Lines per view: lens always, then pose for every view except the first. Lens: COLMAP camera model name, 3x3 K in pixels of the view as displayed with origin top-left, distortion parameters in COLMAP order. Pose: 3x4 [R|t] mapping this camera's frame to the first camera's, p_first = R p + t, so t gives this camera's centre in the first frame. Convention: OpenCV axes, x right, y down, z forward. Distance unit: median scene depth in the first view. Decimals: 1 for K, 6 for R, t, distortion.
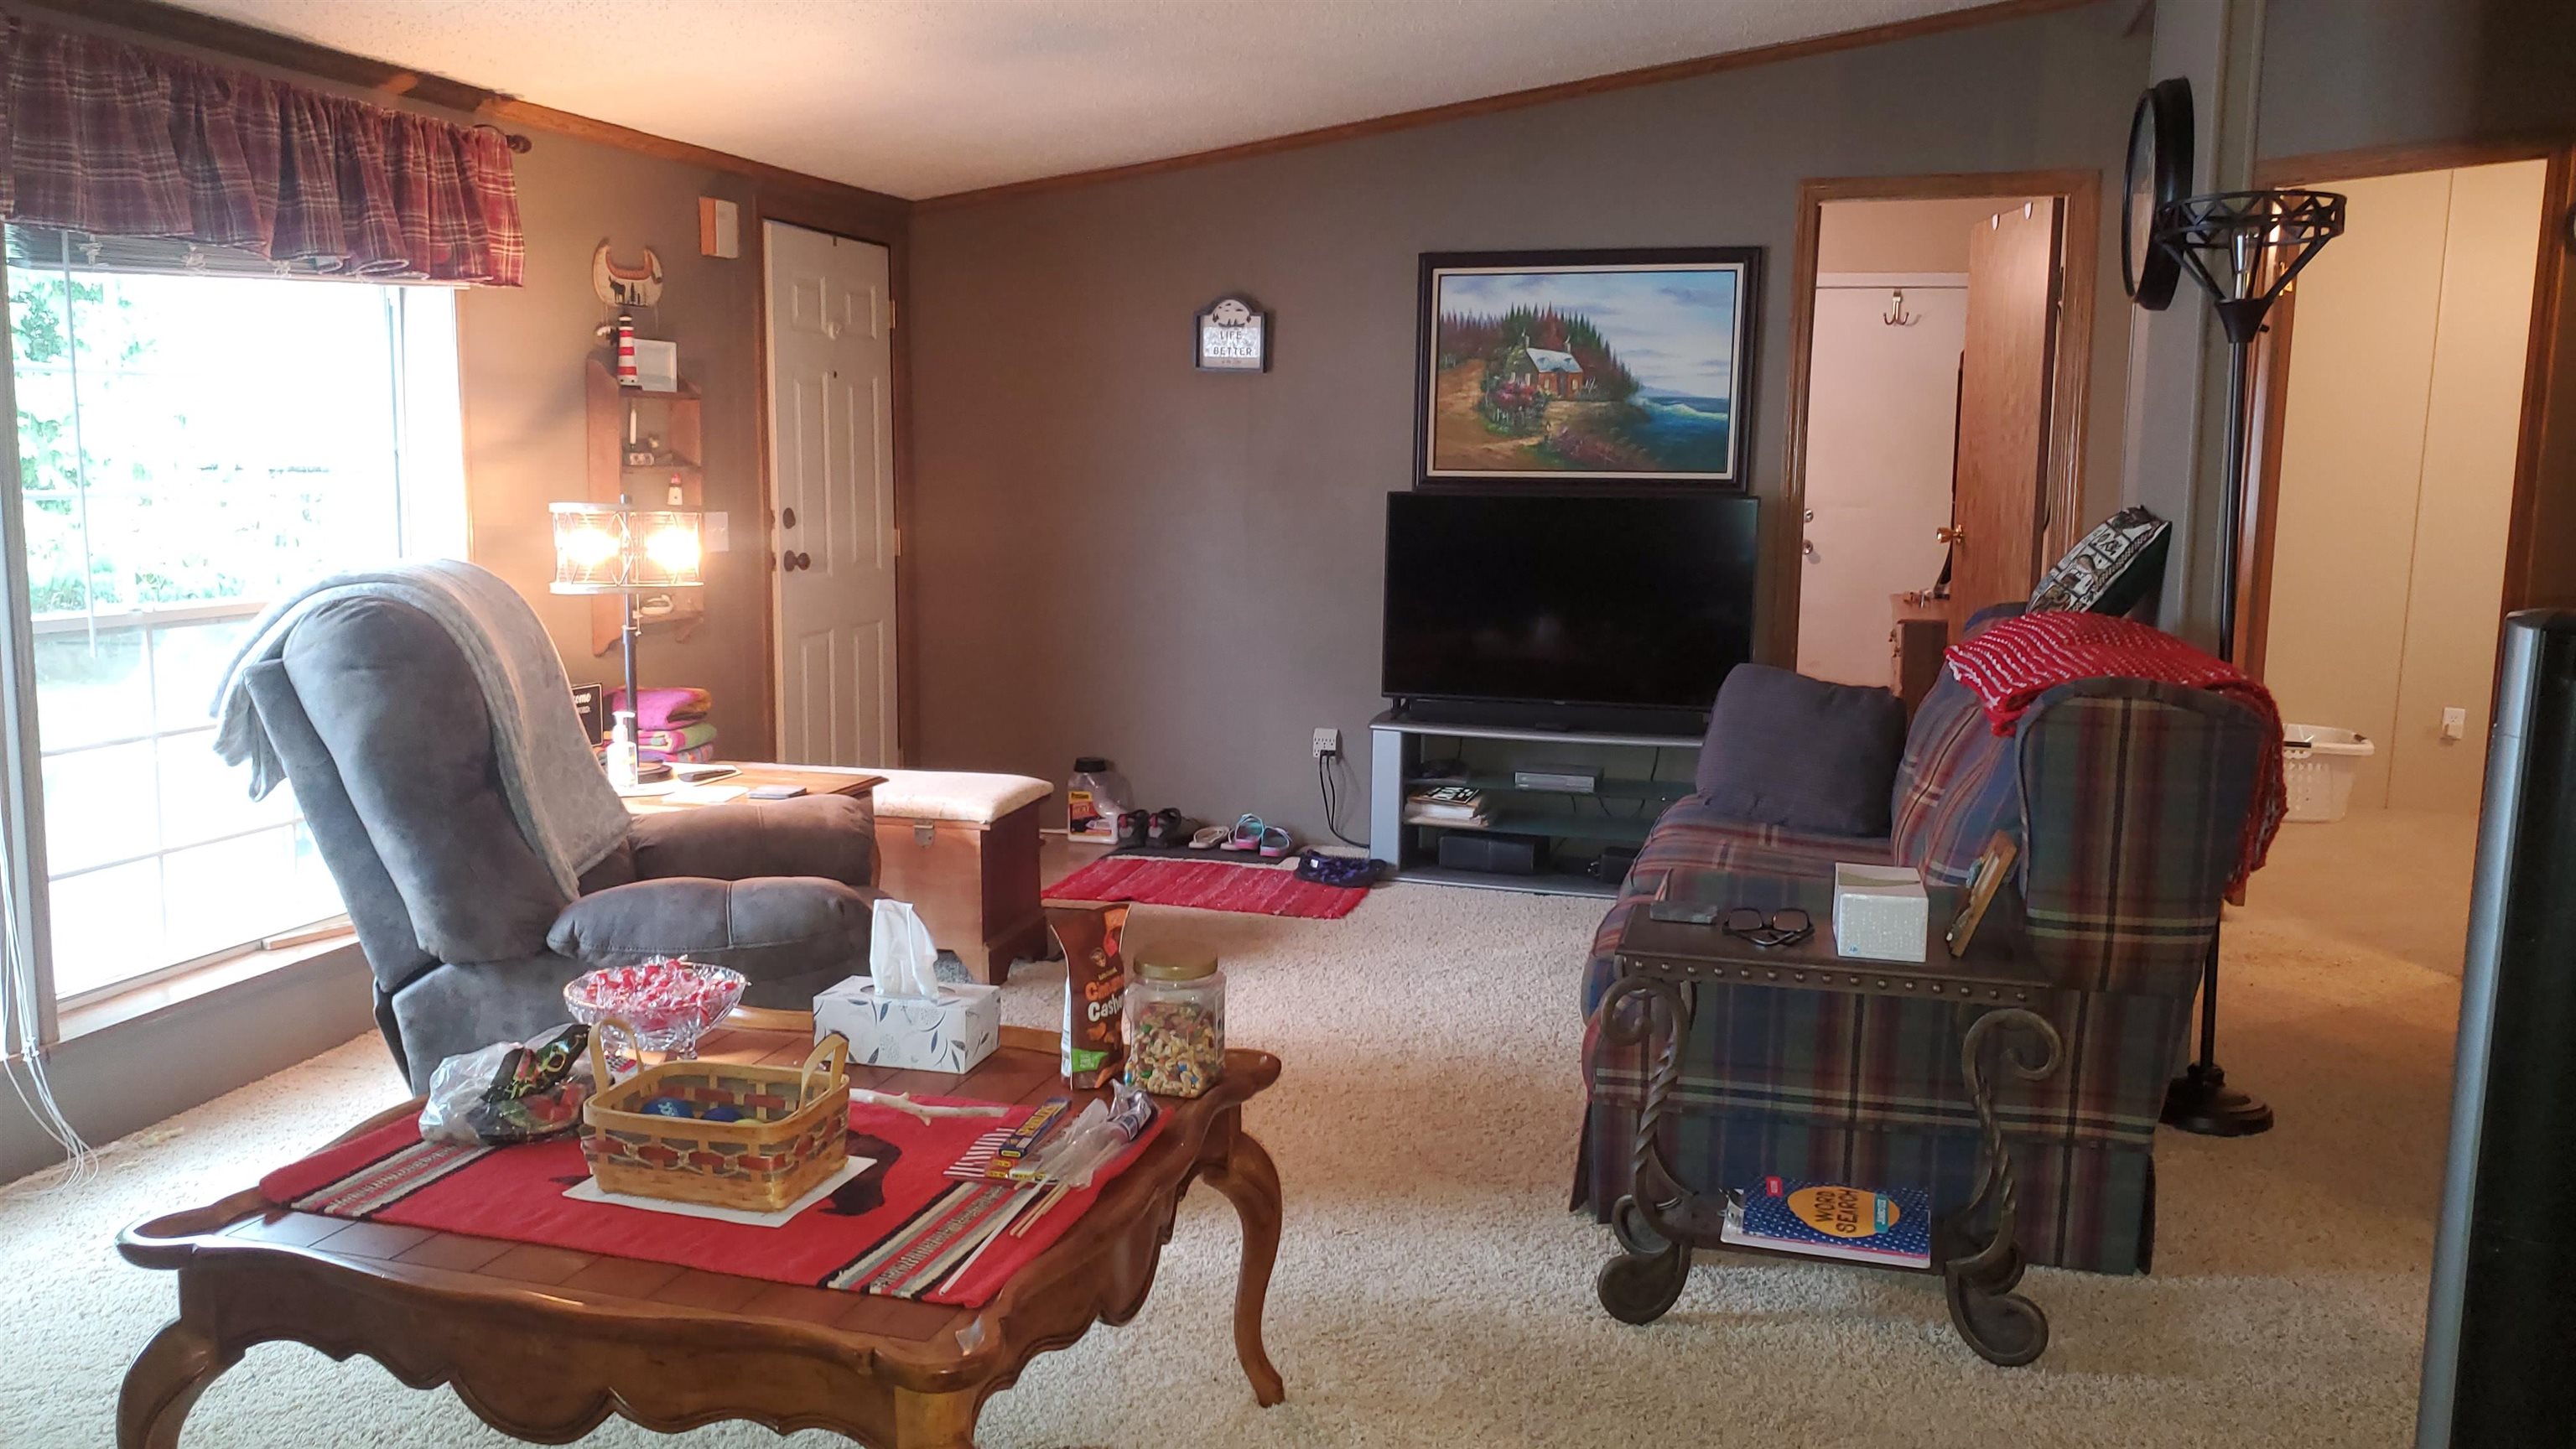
lens RADIAL K [[2033.0, 0, 1258.1], [0, 2033.0, 707.6], [0, 0, 1]] dist [0.016390, 0.007827]
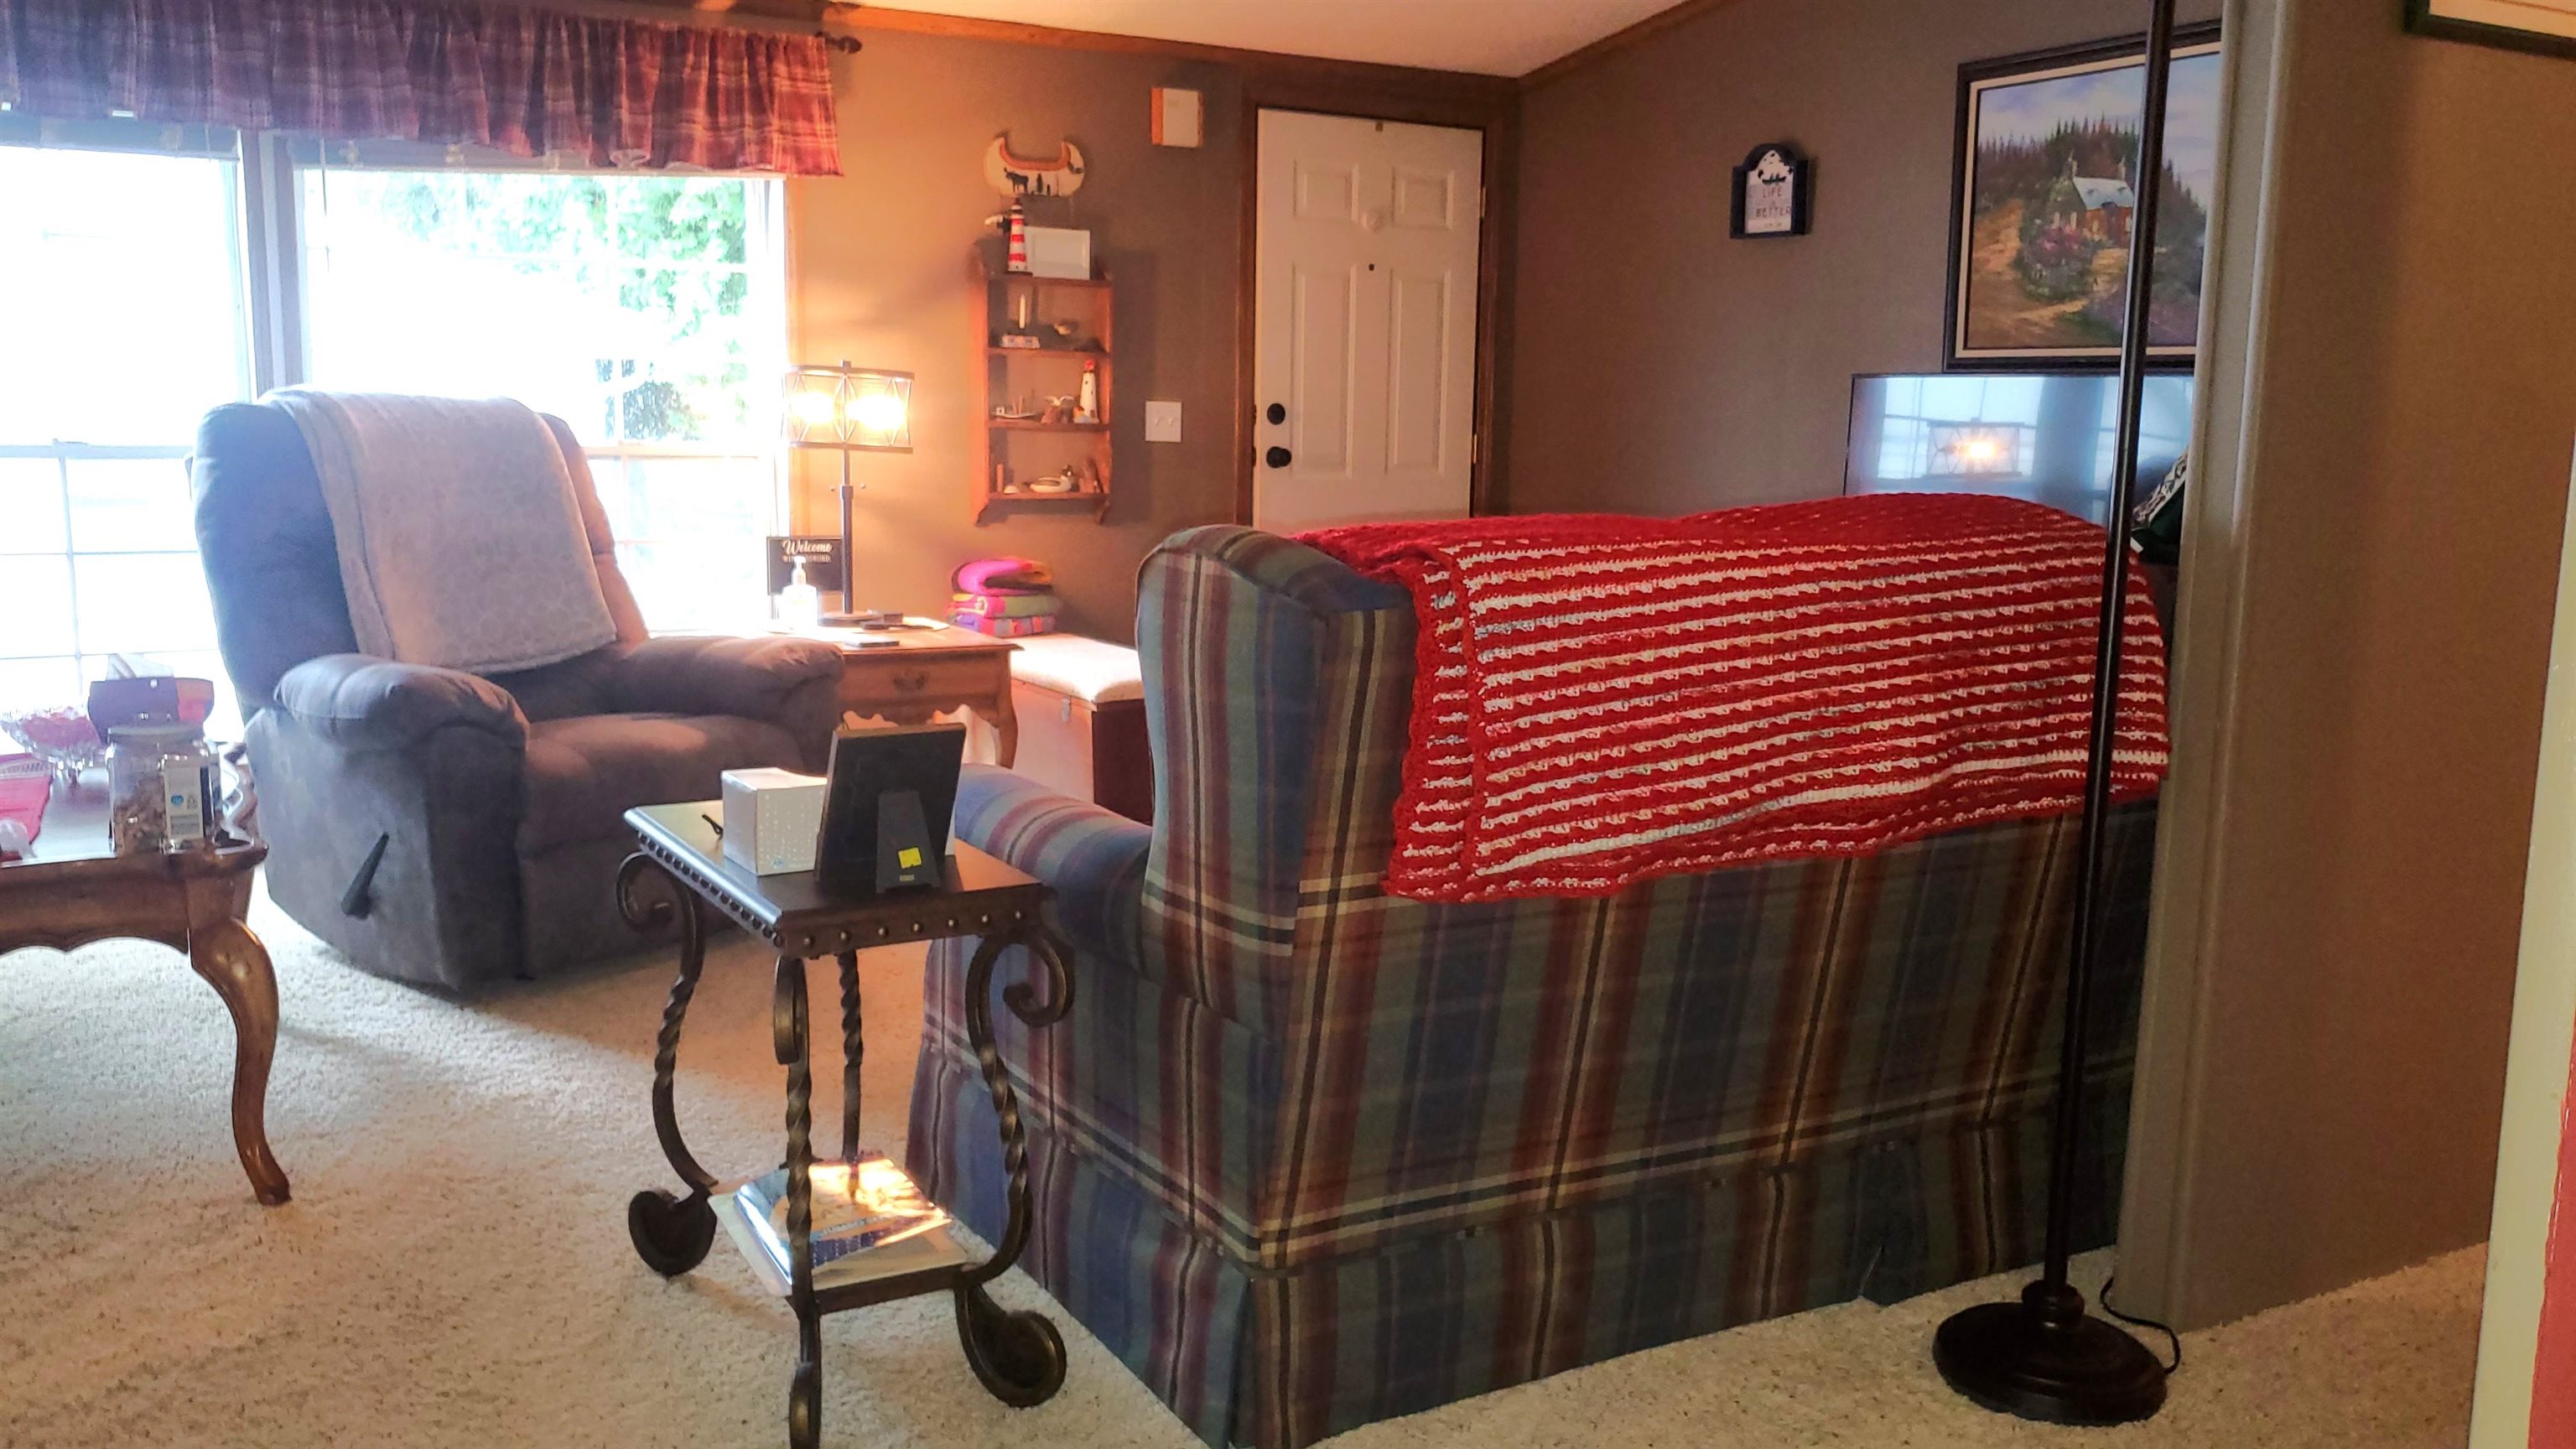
lens RADIAL K [[2033.0, 0, 1268.9], [0, 2033.0, 727.7], [0, 0, 1]] dist [0.016390, 0.007827]
pose [[0.713950, 0.104833, -0.692305, 0.531911], [-0.096157, 0.994040, 0.051360, 0.010686], [0.693563, 0.029901, 0.719775, 0.329831]]
